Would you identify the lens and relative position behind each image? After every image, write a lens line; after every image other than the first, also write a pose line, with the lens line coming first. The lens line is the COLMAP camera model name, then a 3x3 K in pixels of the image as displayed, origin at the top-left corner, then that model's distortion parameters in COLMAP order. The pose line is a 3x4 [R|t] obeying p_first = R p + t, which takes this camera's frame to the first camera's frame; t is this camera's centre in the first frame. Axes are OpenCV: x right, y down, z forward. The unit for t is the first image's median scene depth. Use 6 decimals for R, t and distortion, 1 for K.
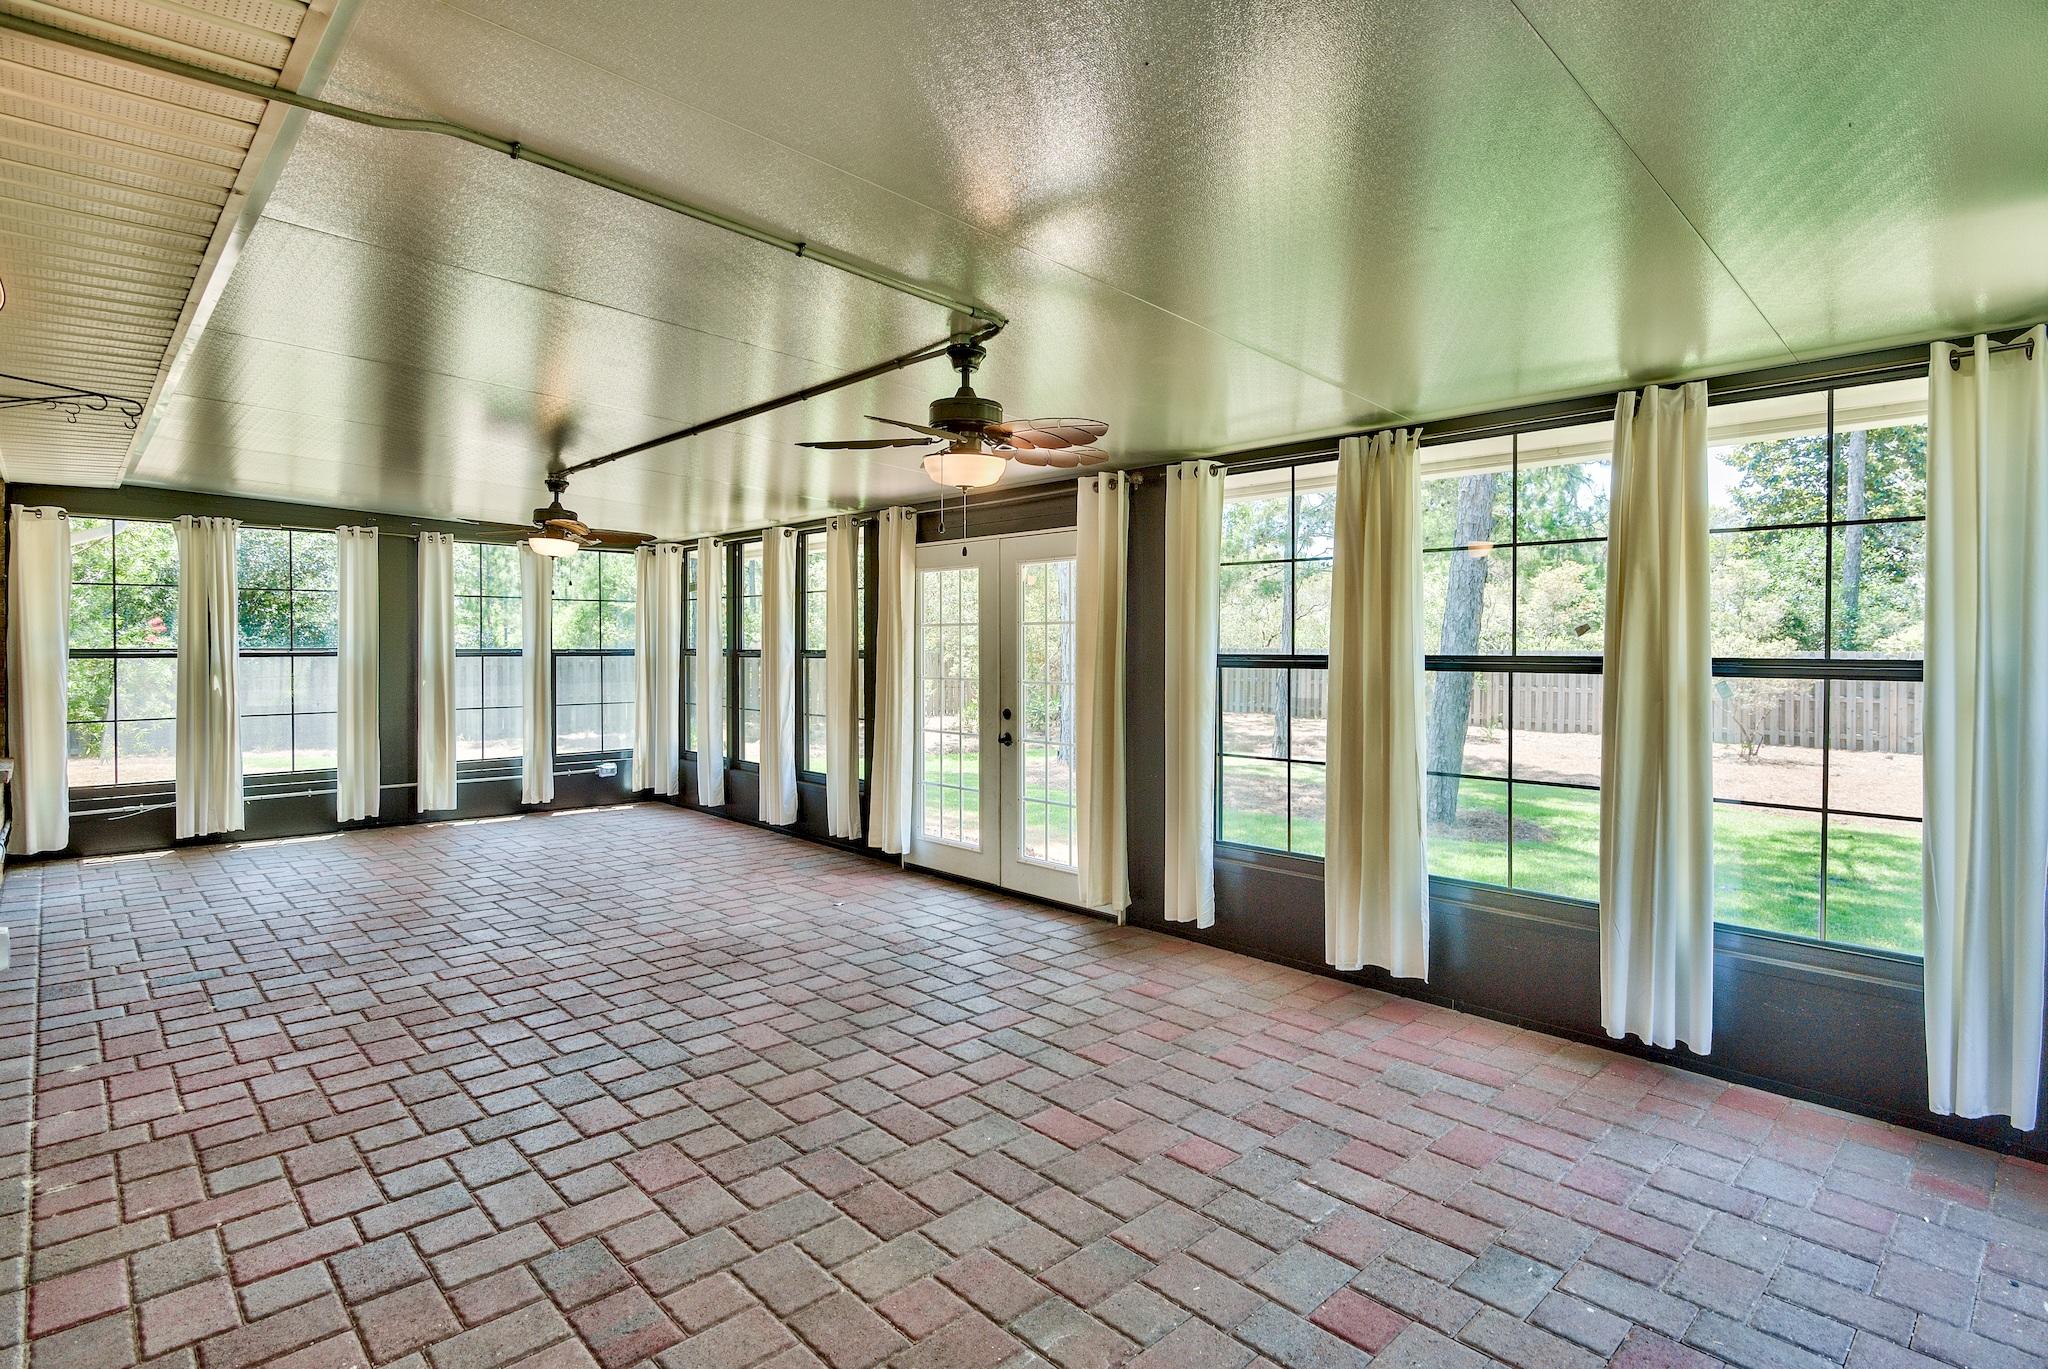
lens RADIAL K [[996.1, 0, 1020.2], [0, 996.1, 664.9], [0, 0, 1]] dist [-0.004646, -0.000996]
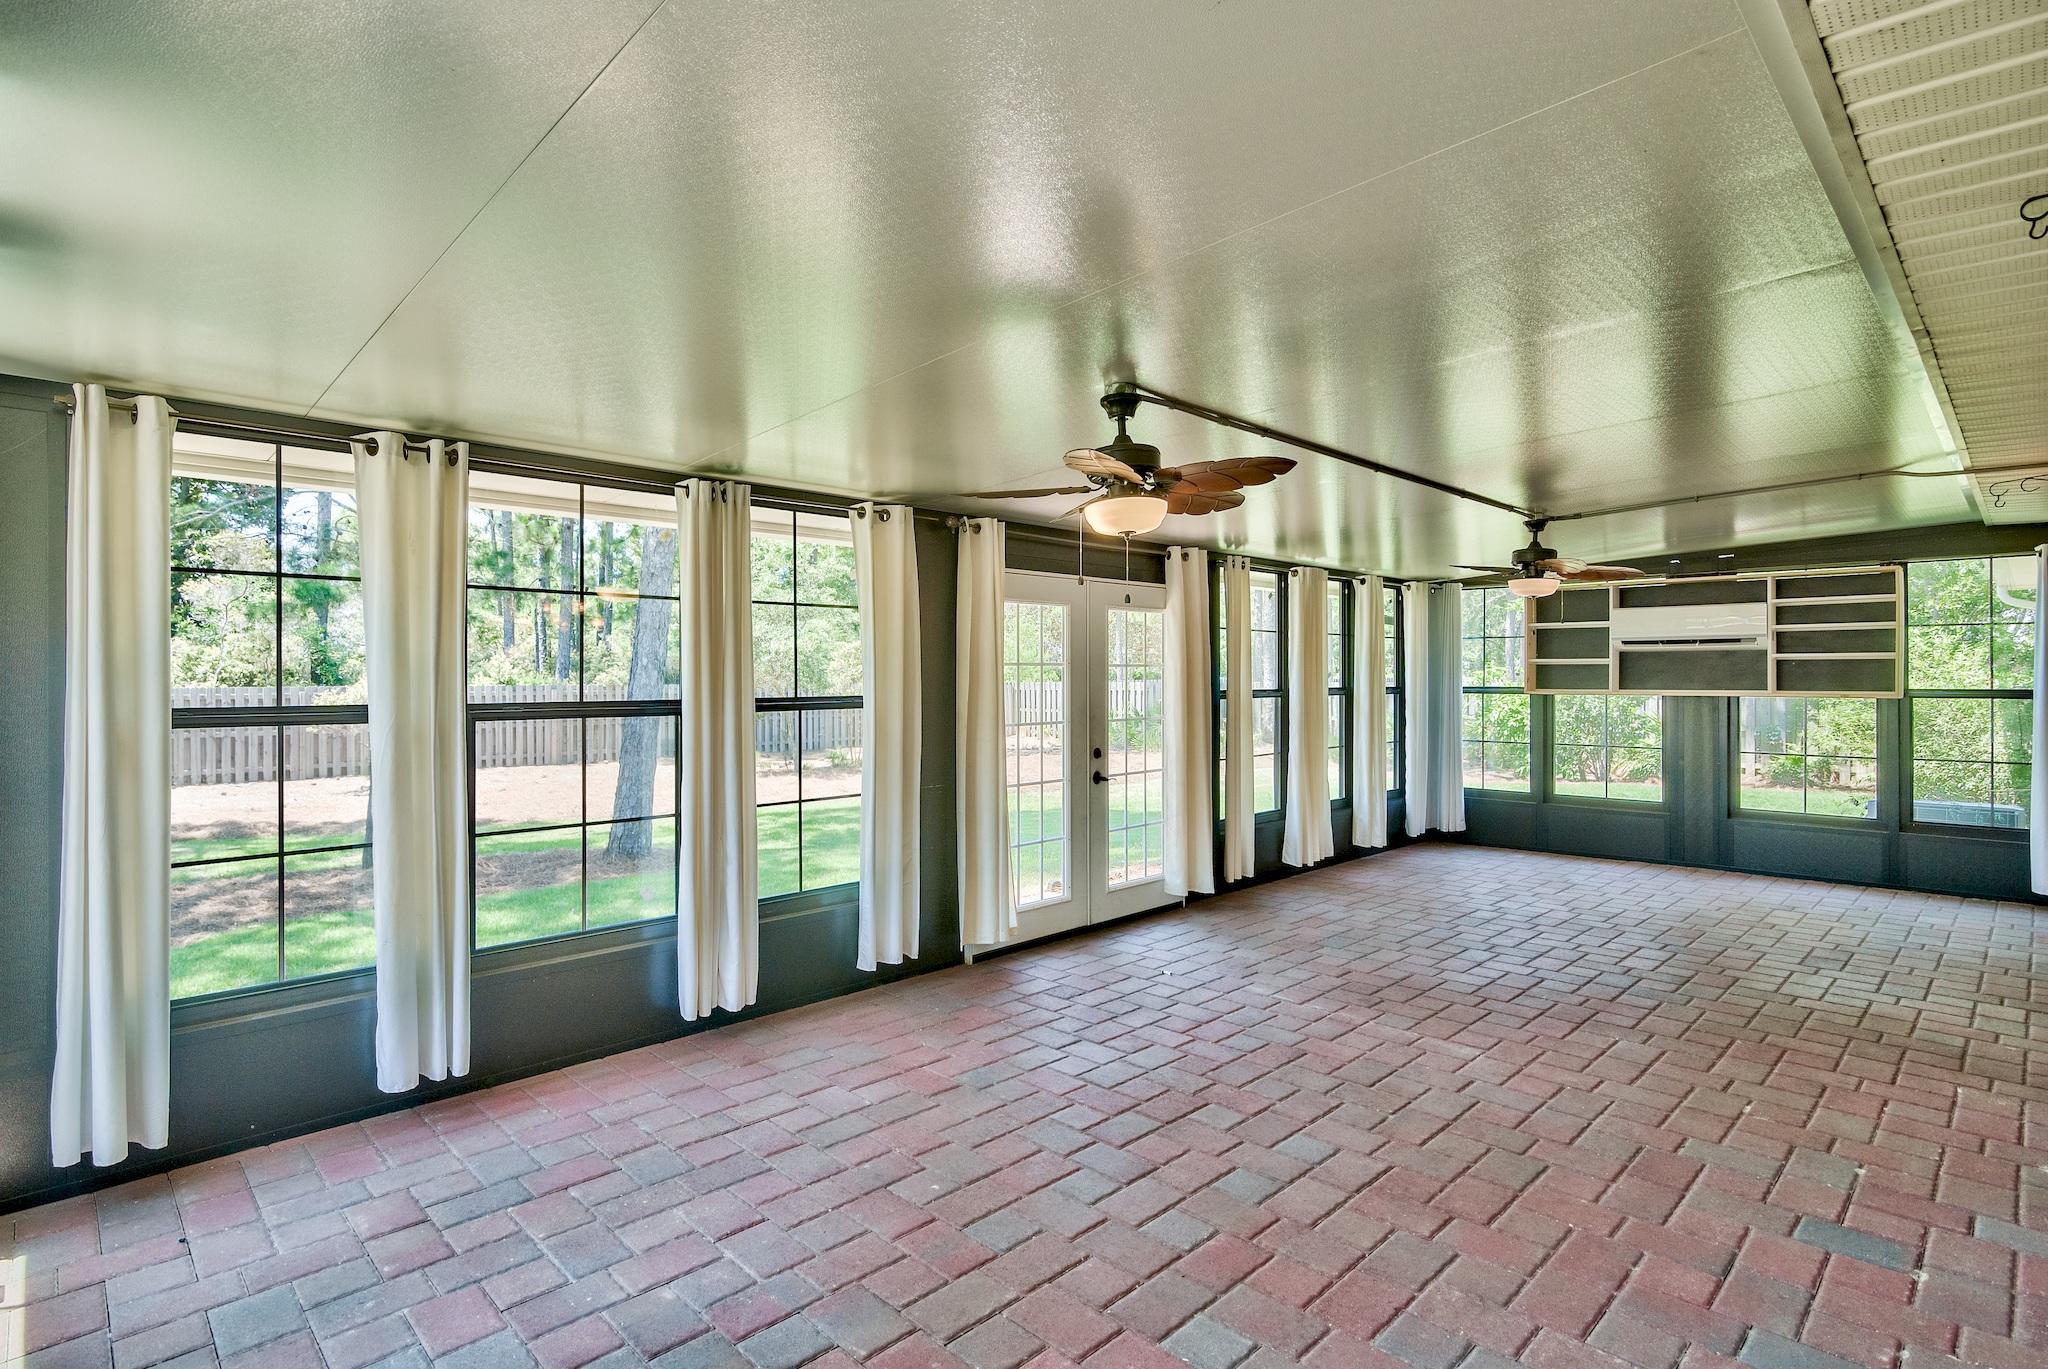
lens RADIAL K [[996.1, 0, 1020.2], [0, 996.1, 684.6], [0, 0, 1]] dist [-0.004646, -0.000996]
pose [[0.005435, -0.002926, 0.999981, -0.790600], [0.031287, 0.999507, 0.002754, -0.020144], [-0.999496, 0.031271, 0.005524, 0.819090]]
